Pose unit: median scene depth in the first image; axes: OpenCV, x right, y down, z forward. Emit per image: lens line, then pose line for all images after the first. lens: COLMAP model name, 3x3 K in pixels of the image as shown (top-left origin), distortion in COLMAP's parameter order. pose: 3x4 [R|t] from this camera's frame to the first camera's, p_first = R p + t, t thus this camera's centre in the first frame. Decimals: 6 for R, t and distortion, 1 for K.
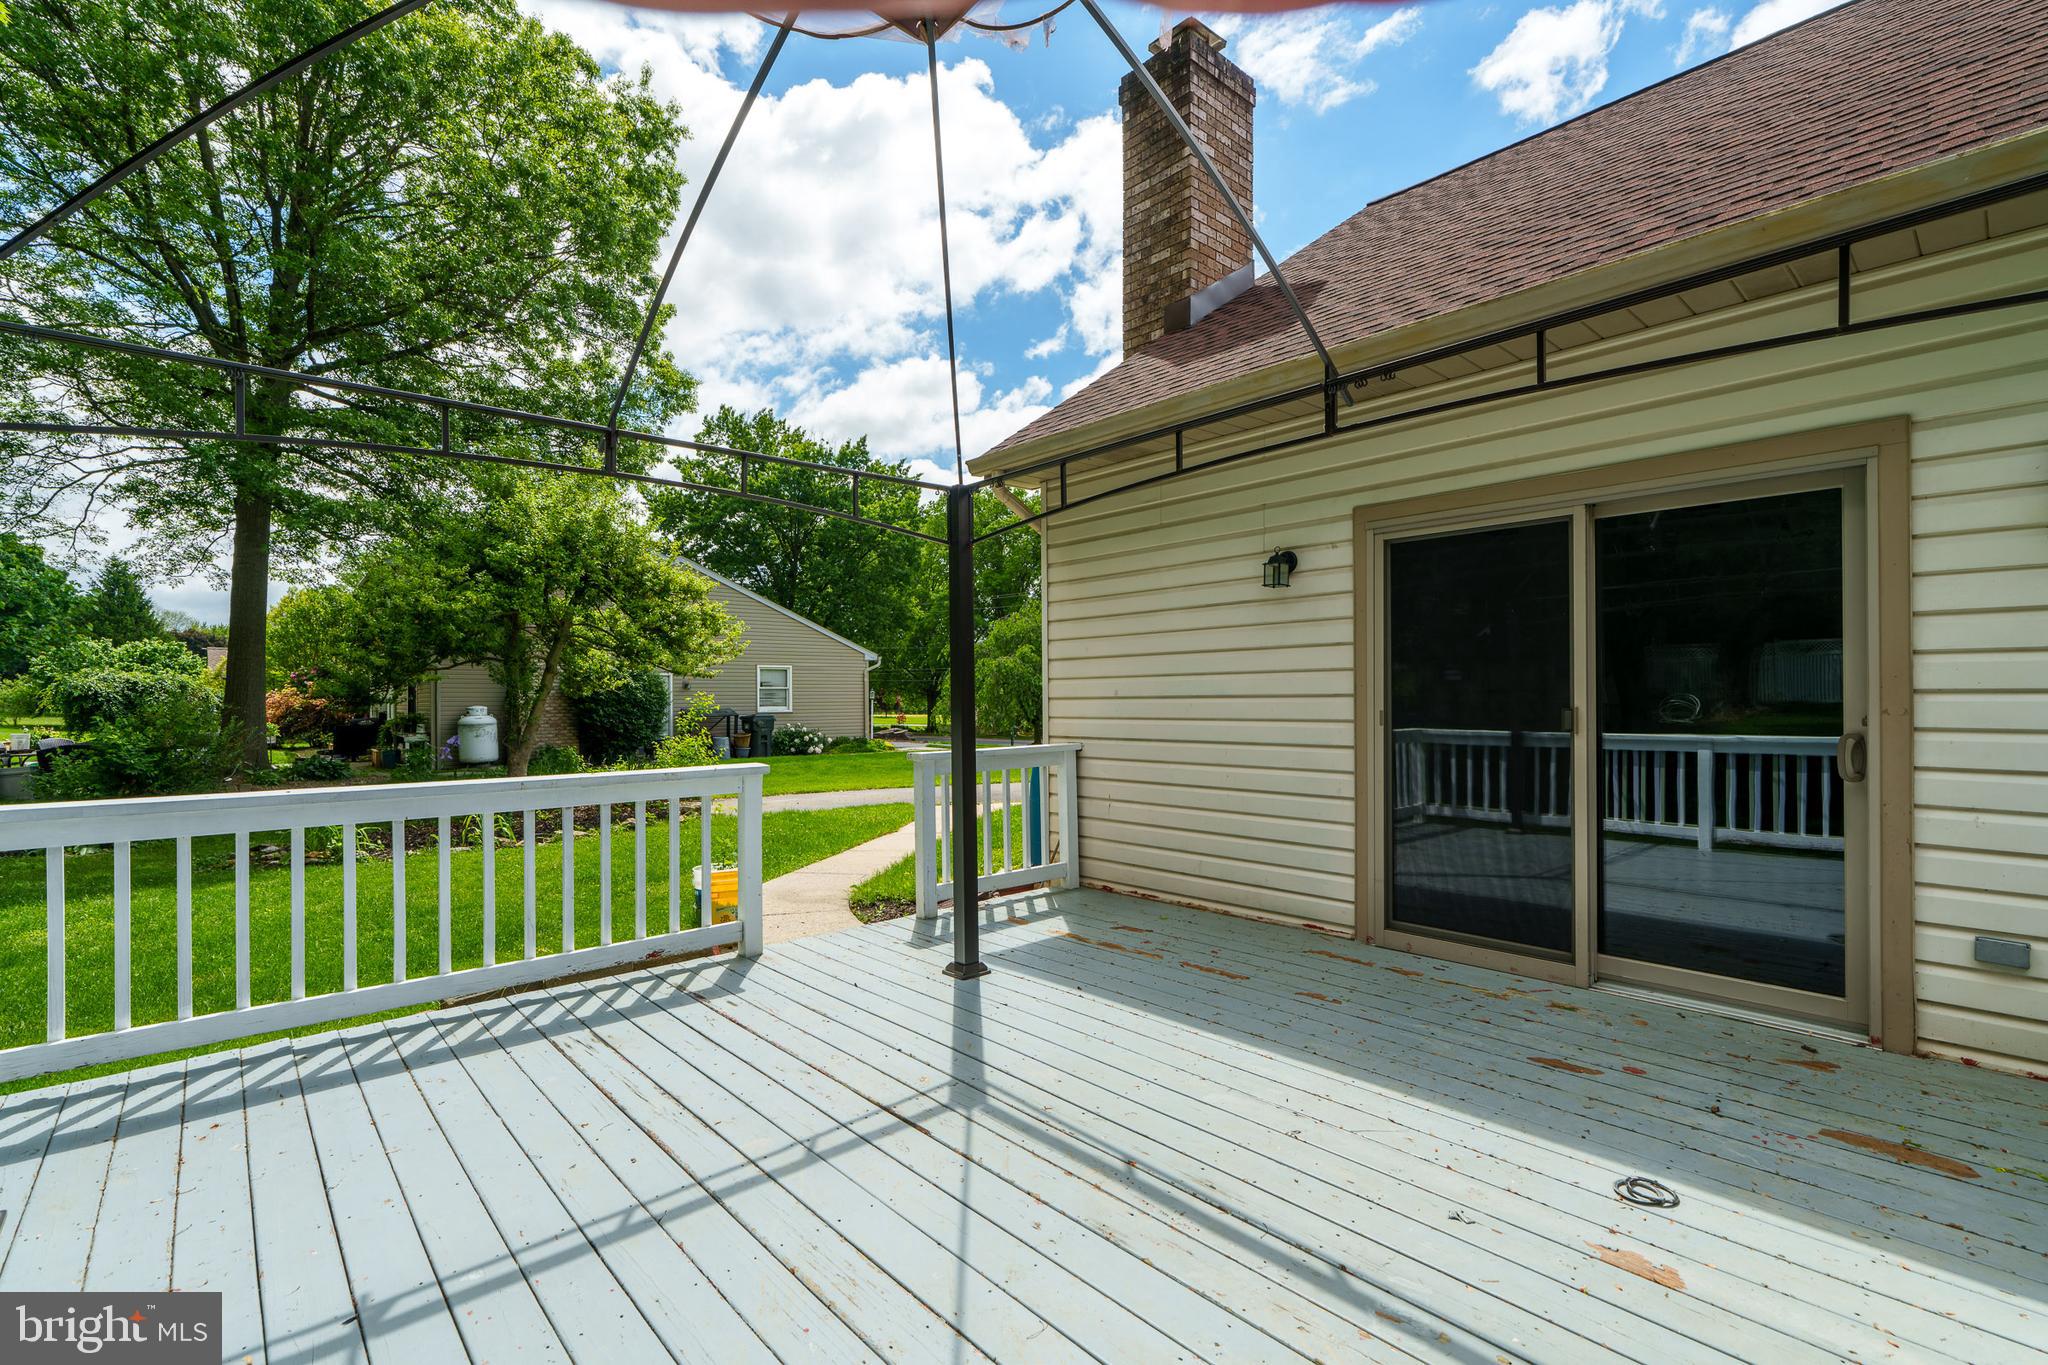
lens RADIAL K [[925.2, 0, 1022.6], [0, 925.2, 688.0], [0, 0, 1]] dist [-0.004679, 0.000463]
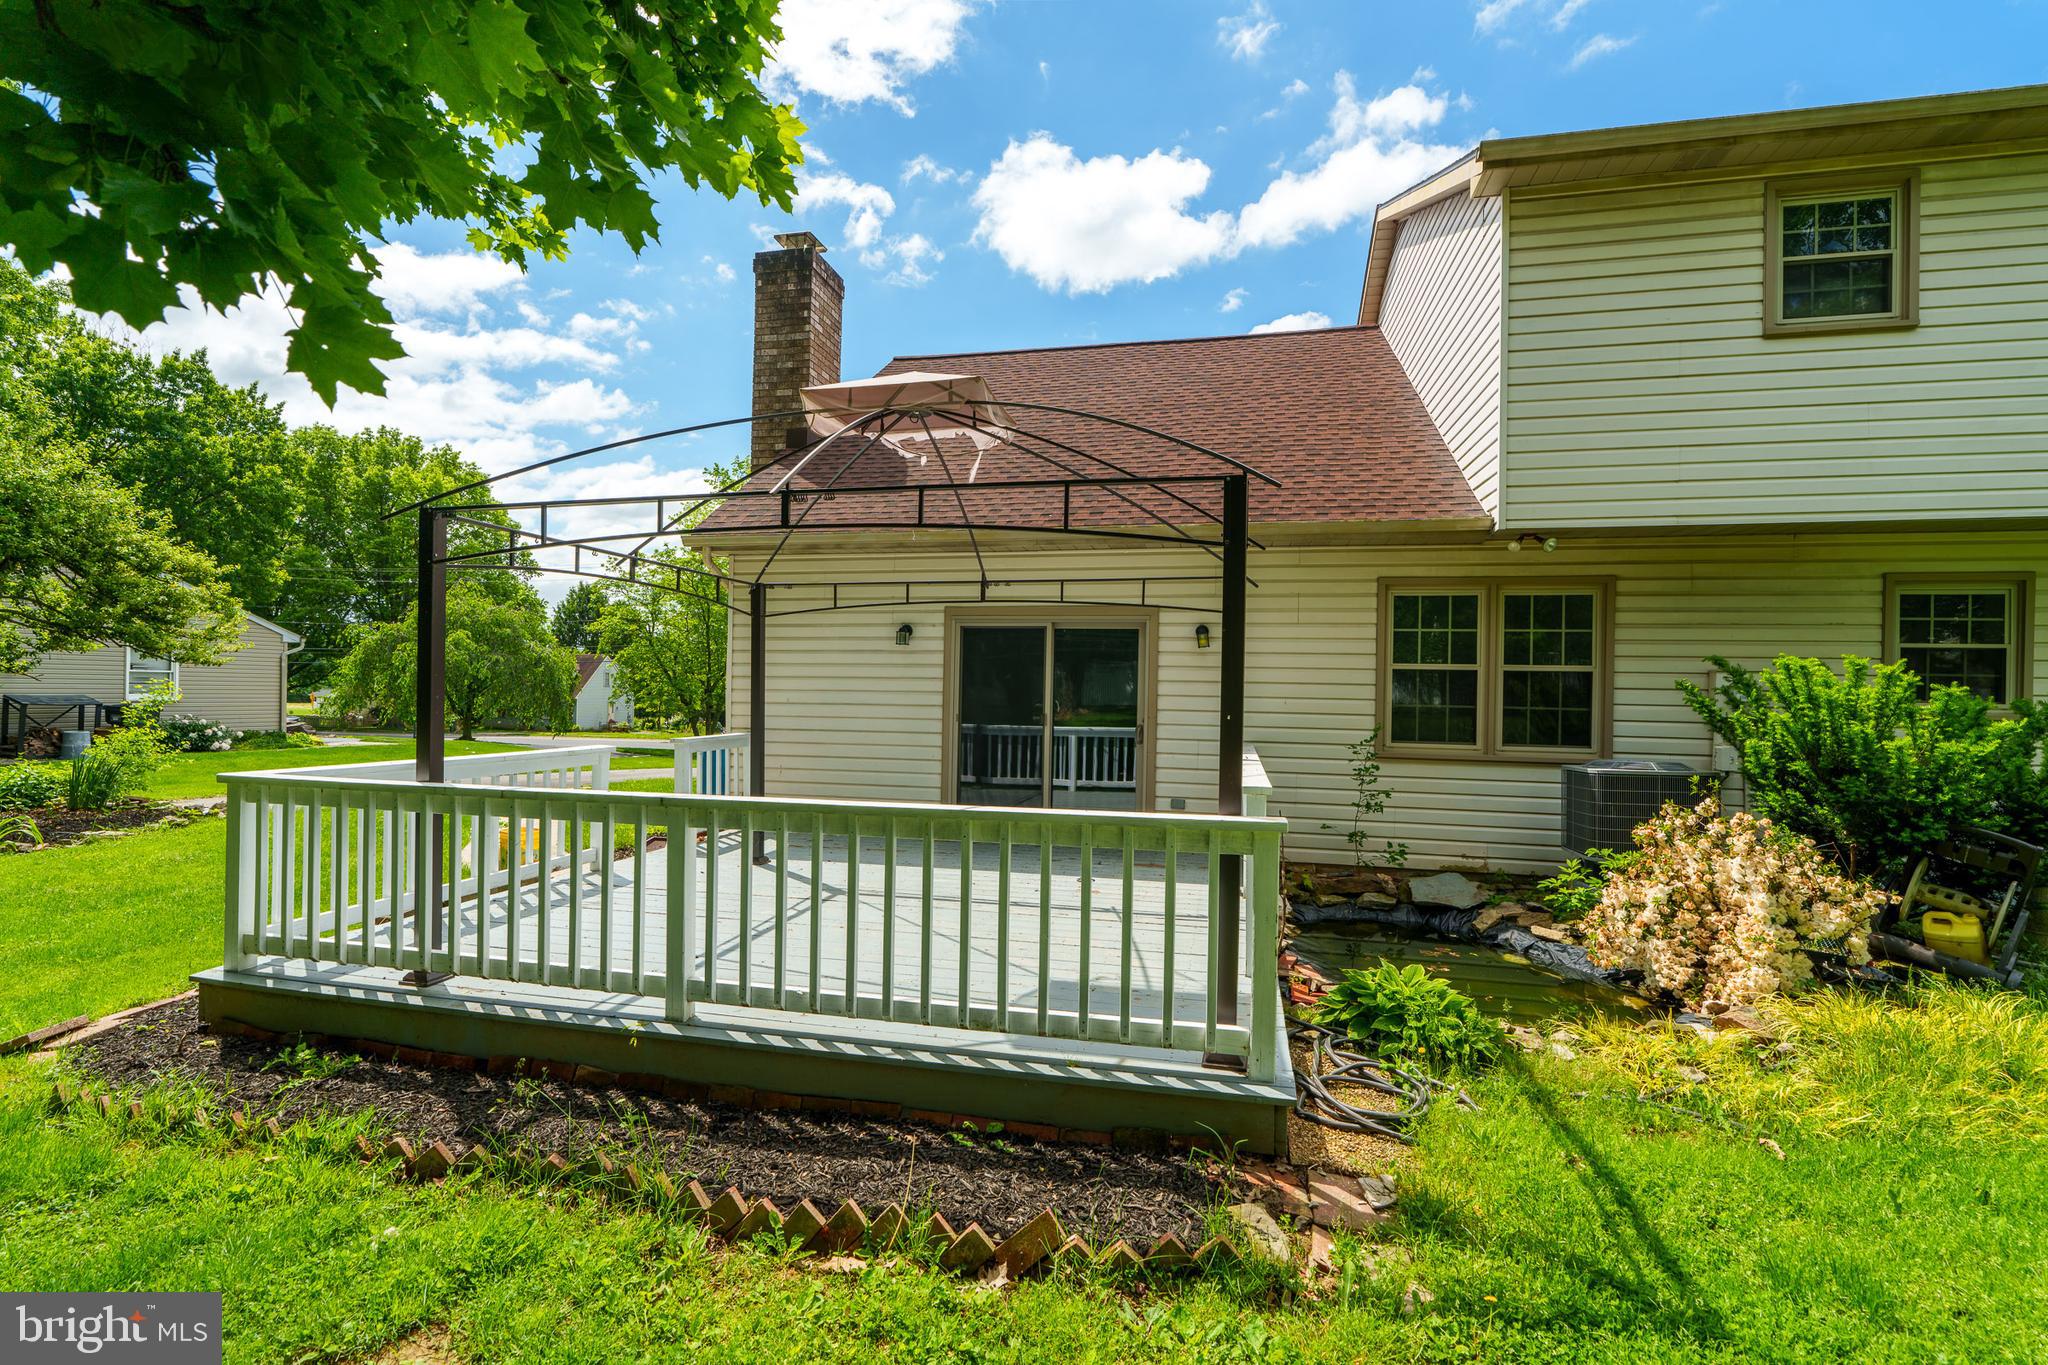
lens RADIAL K [[925.2, 0, 1030.6], [0, 925.2, 687.7], [0, 0, 1]] dist [-0.004679, 0.000463]
pose [[0.813492, 0.021837, 0.581166, -0.357772], [-0.026888, 0.999638, 0.000075, -0.020616], [-0.580955, -0.015688, 0.813785, -0.387911]]
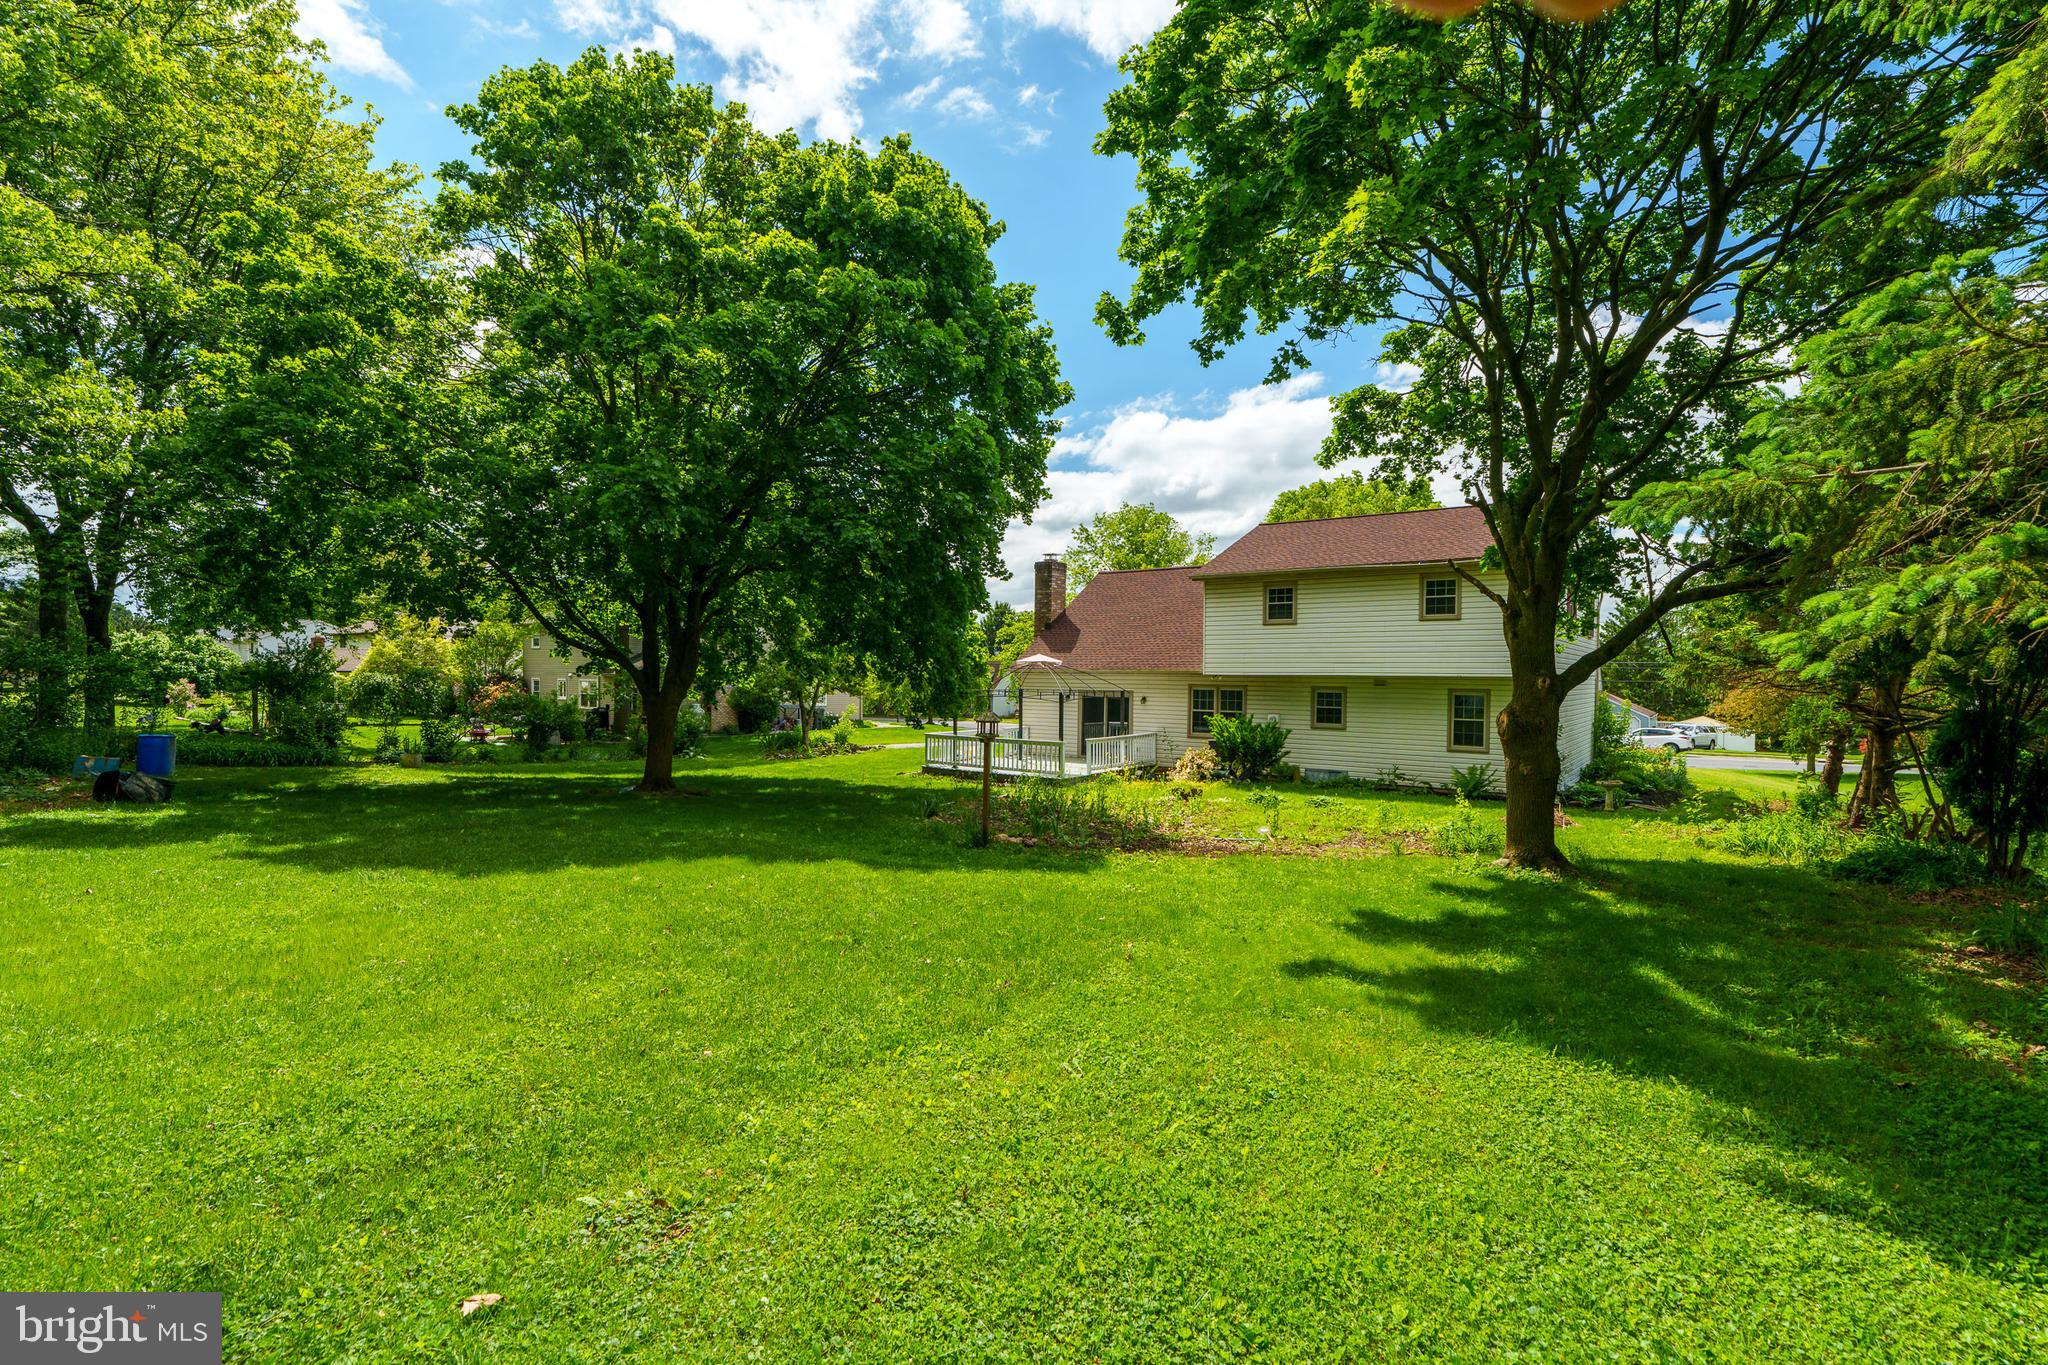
lens RADIAL K [[925.2, 0, 1023.2], [0, 925.2, 675.0], [0, 0, 1]] dist [-0.004679, 0.000463]
pose [[0.981221, 0.007196, 0.192751, -0.767110], [-0.010791, 0.999787, 0.017608, -0.246757], [-0.192583, -0.019358, 0.981090, -3.183045]]
